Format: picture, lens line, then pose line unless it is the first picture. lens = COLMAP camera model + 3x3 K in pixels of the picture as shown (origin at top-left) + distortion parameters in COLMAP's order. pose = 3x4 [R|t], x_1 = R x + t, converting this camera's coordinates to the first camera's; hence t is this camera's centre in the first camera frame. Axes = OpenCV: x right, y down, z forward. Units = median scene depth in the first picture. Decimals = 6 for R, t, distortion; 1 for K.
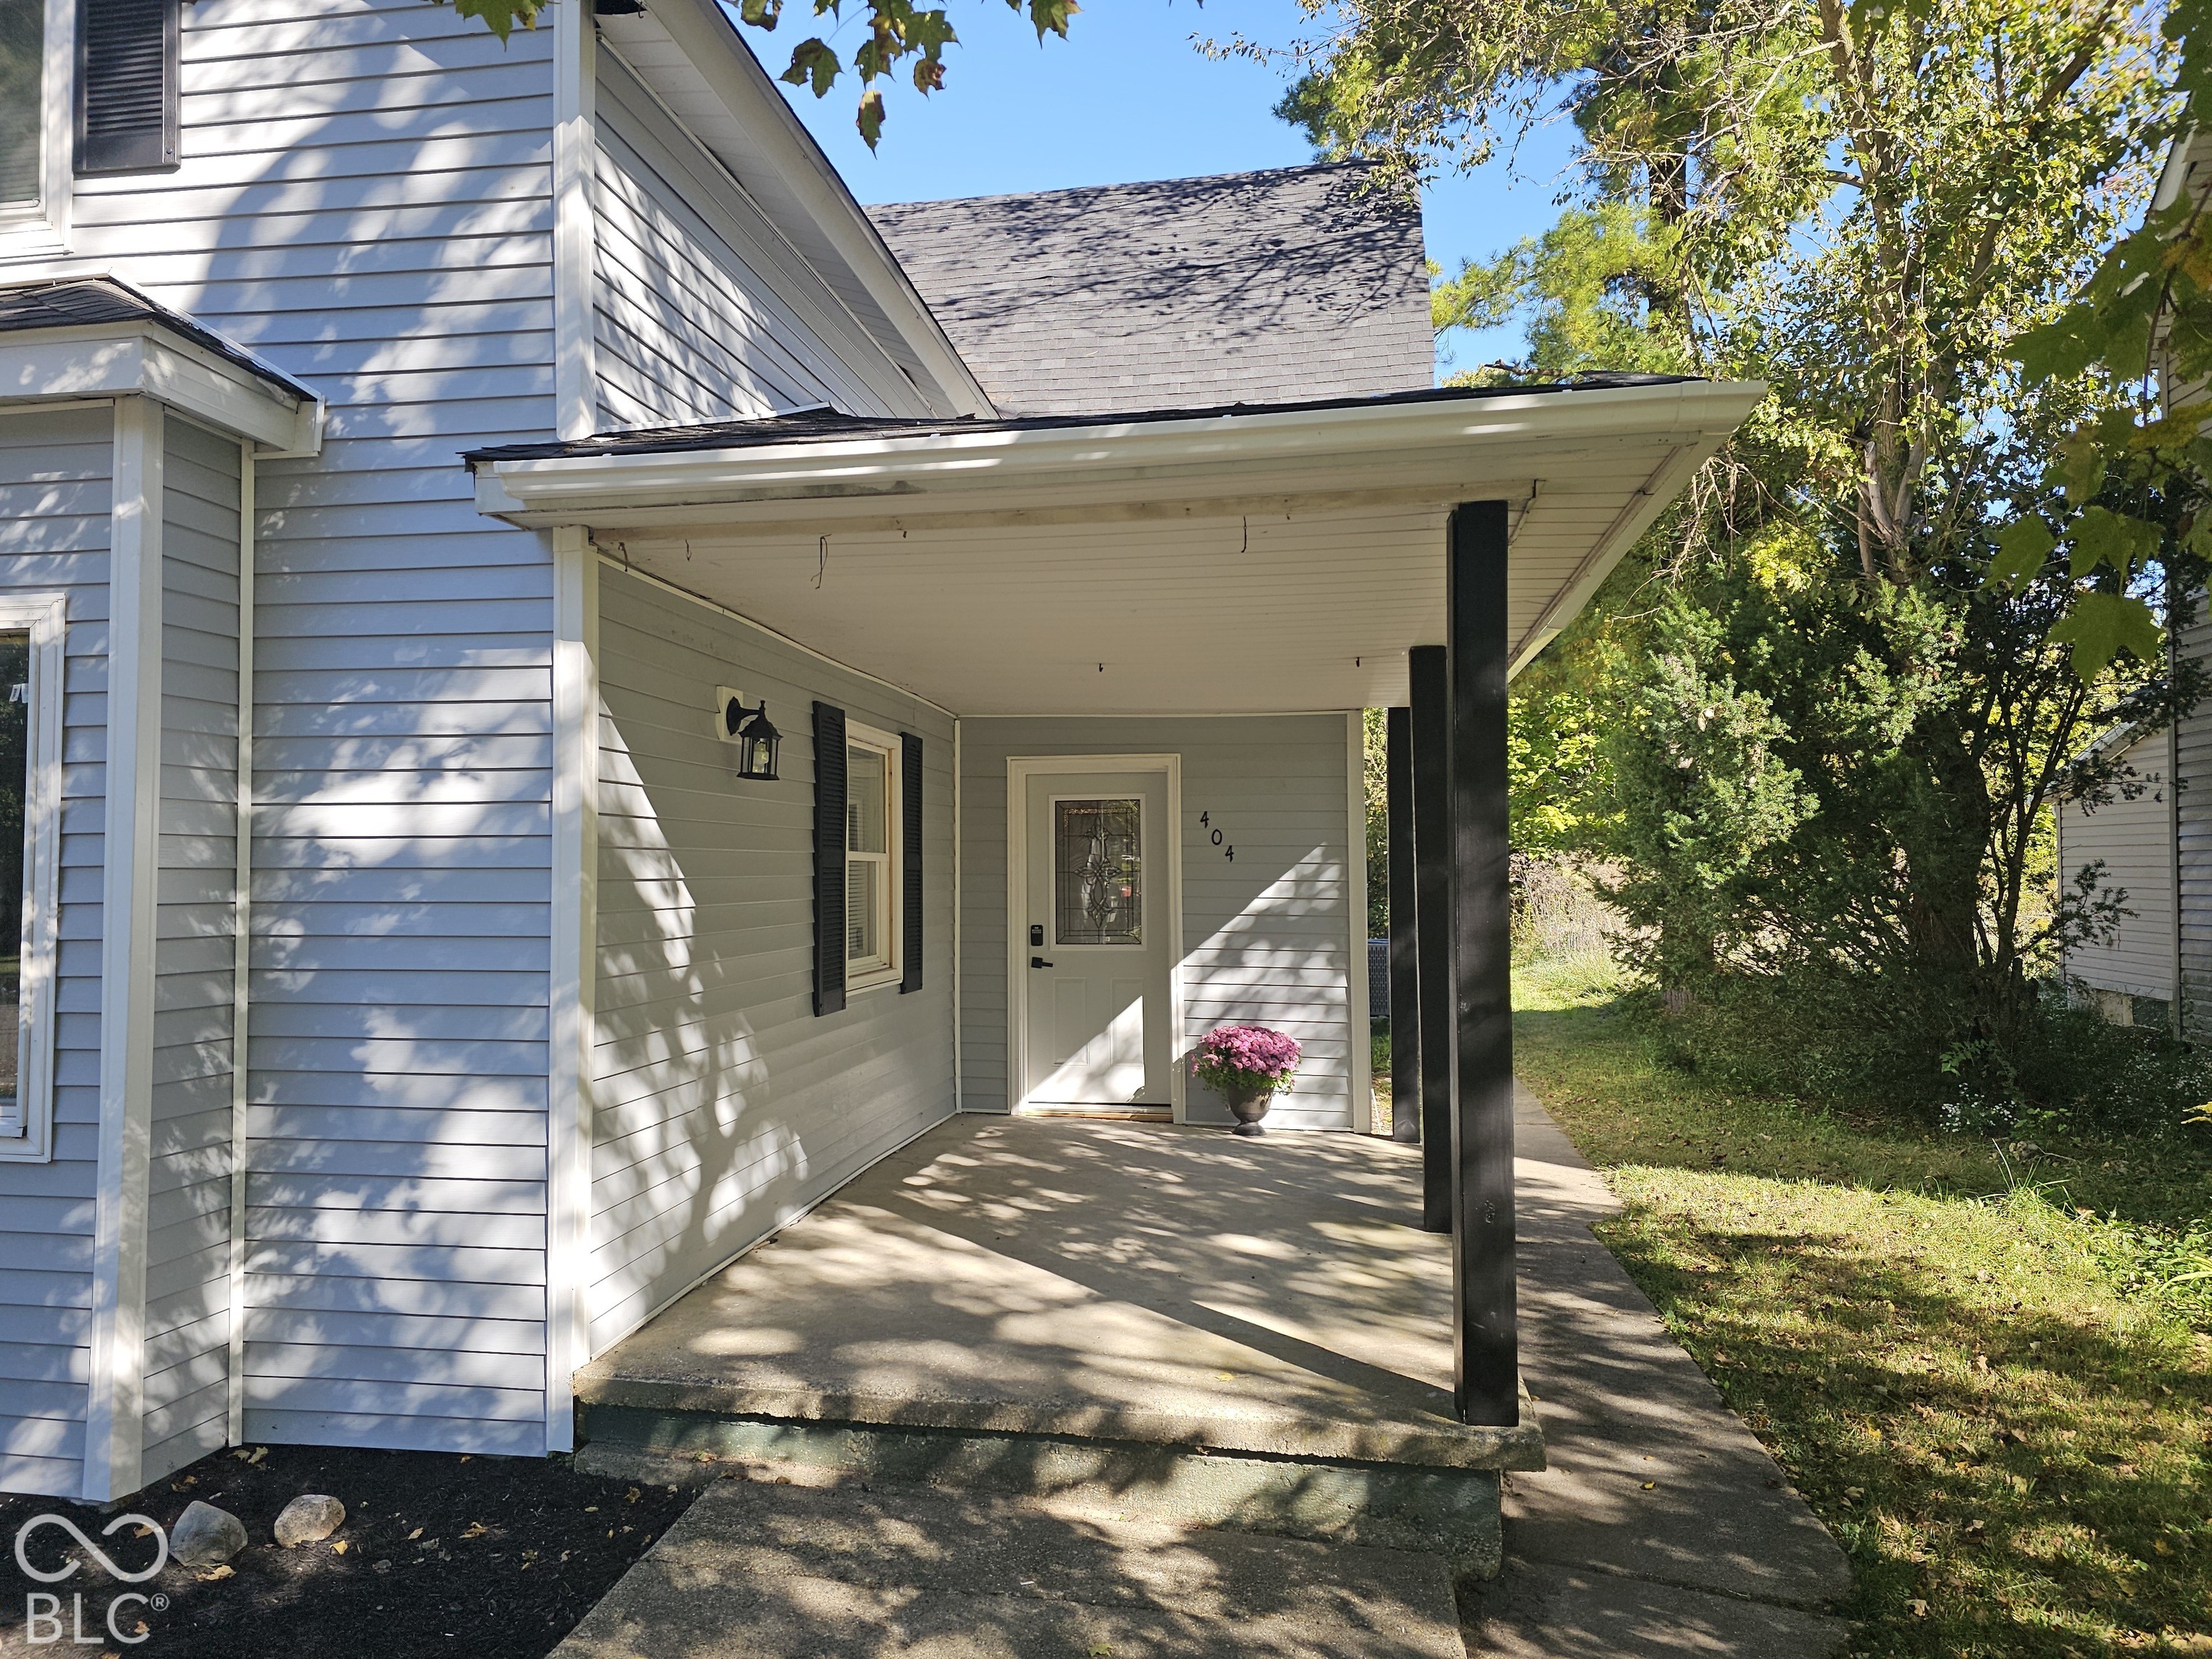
lens RADIAL K [[1380.8, 0, 1106.0], [0, 1380.8, 829.5], [0, 0, 1]] dist [0.116573, -0.085829]
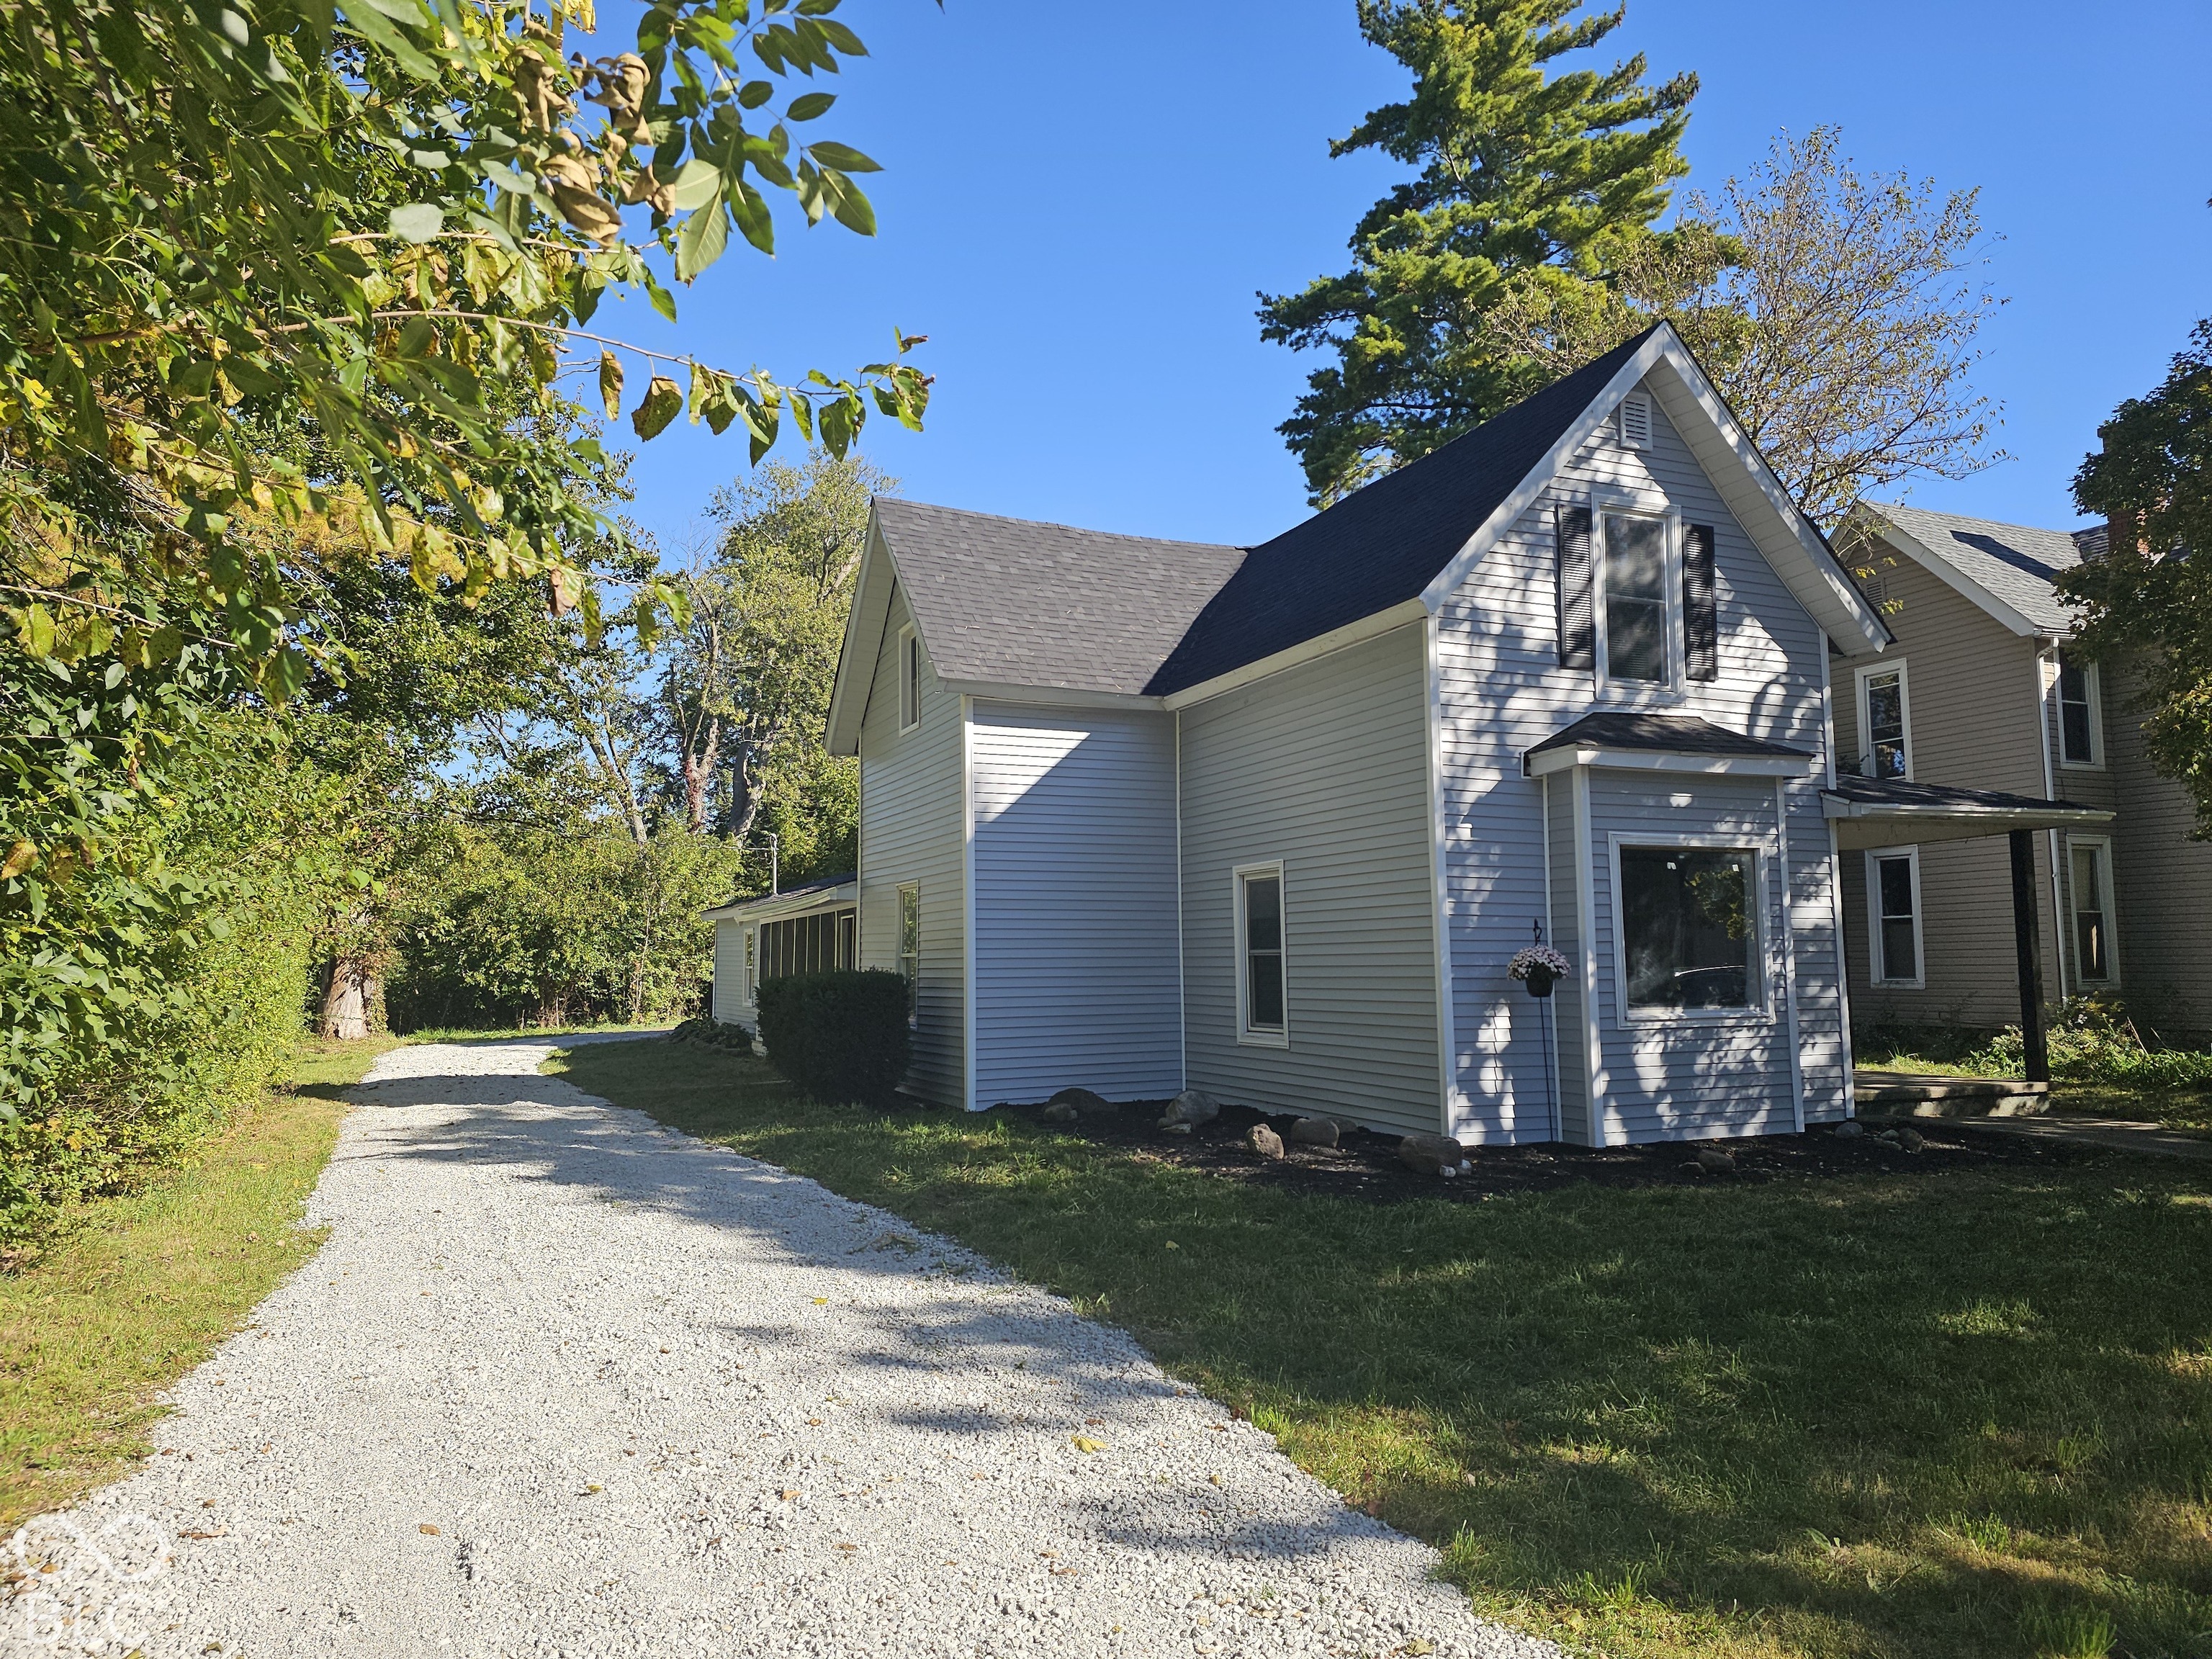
lens RADIAL K [[1380.8, 0, 1106.0], [0, 1380.8, 829.5], [0, 0, 1]] dist [0.116573, -0.085829]
pose [[0.817572, 0.045038, 0.574062, -2.027189], [-0.011204, 0.997992, -0.062339, 0.012246], [-0.575717, 0.044535, 0.816435, -0.336521]]
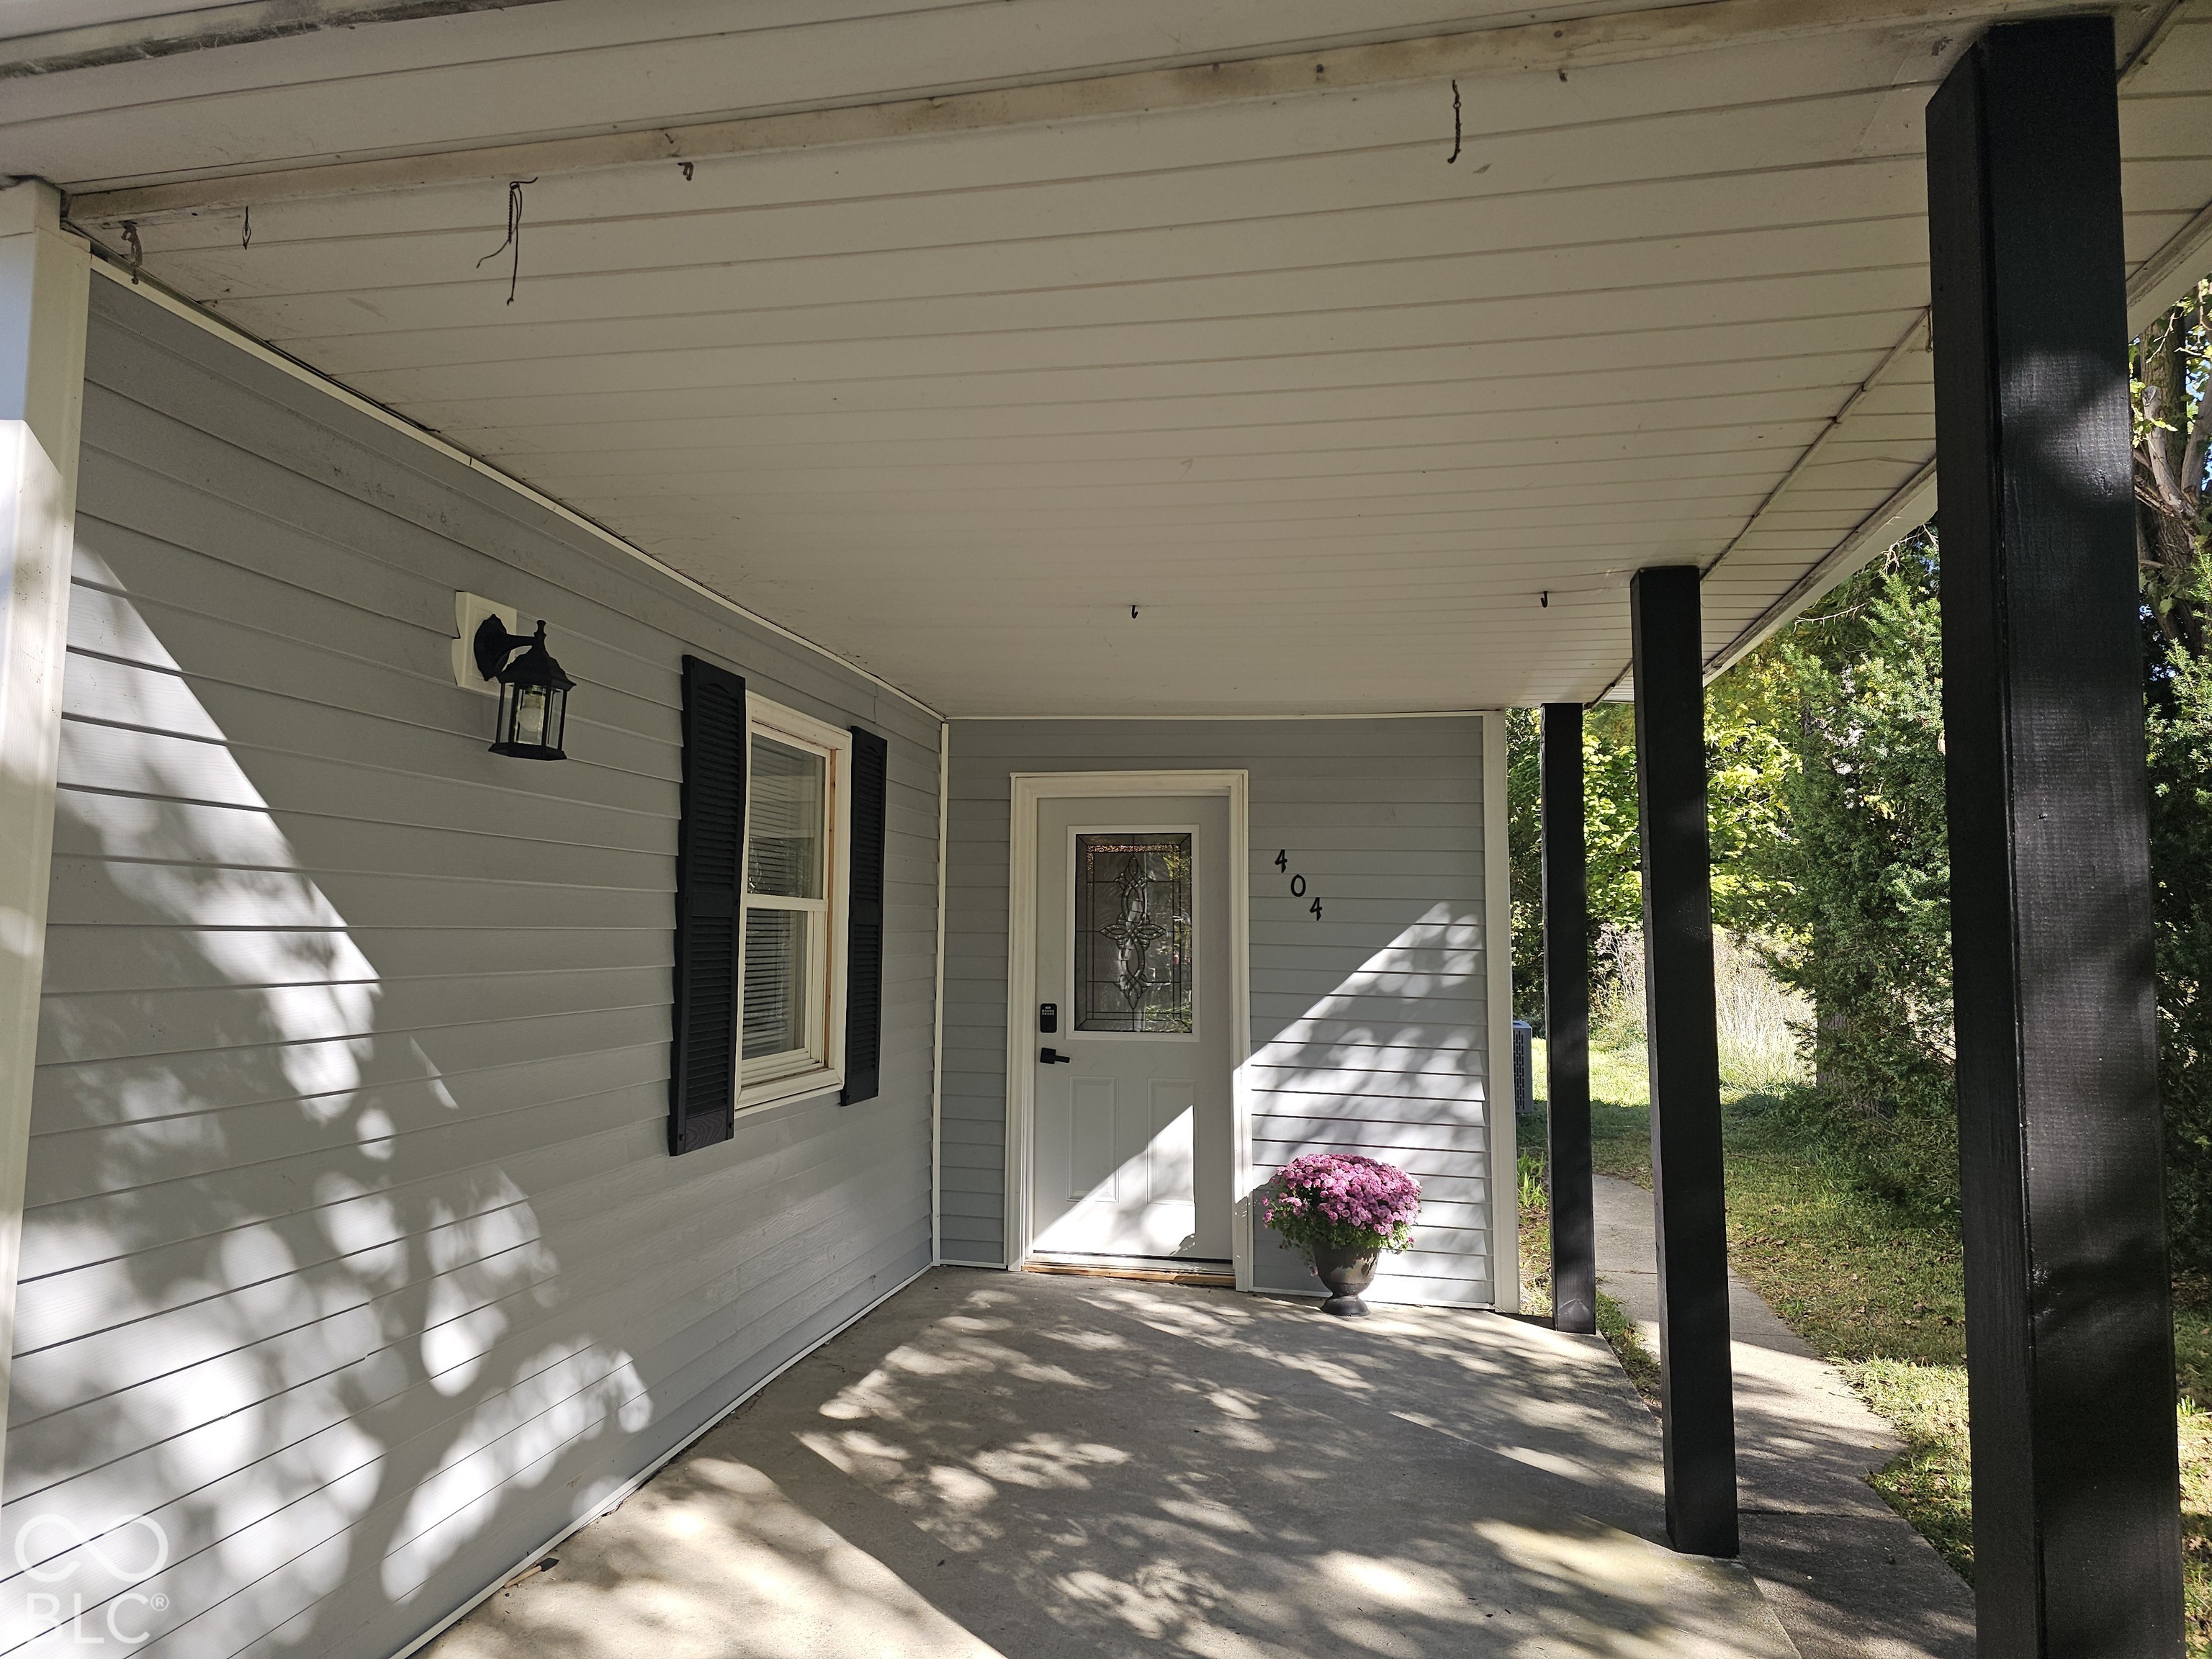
lens RADIAL K [[1380.8, 0, 1106.0], [0, 1380.8, 829.5], [0, 0, 1]] dist [0.116573, -0.085829]
pose [[0.999315, 0.010357, -0.035536, 0.005768], [-0.012023, 0.998823, -0.047001, 0.012344], [0.035007, 0.047396, 0.998263, 0.295010]]
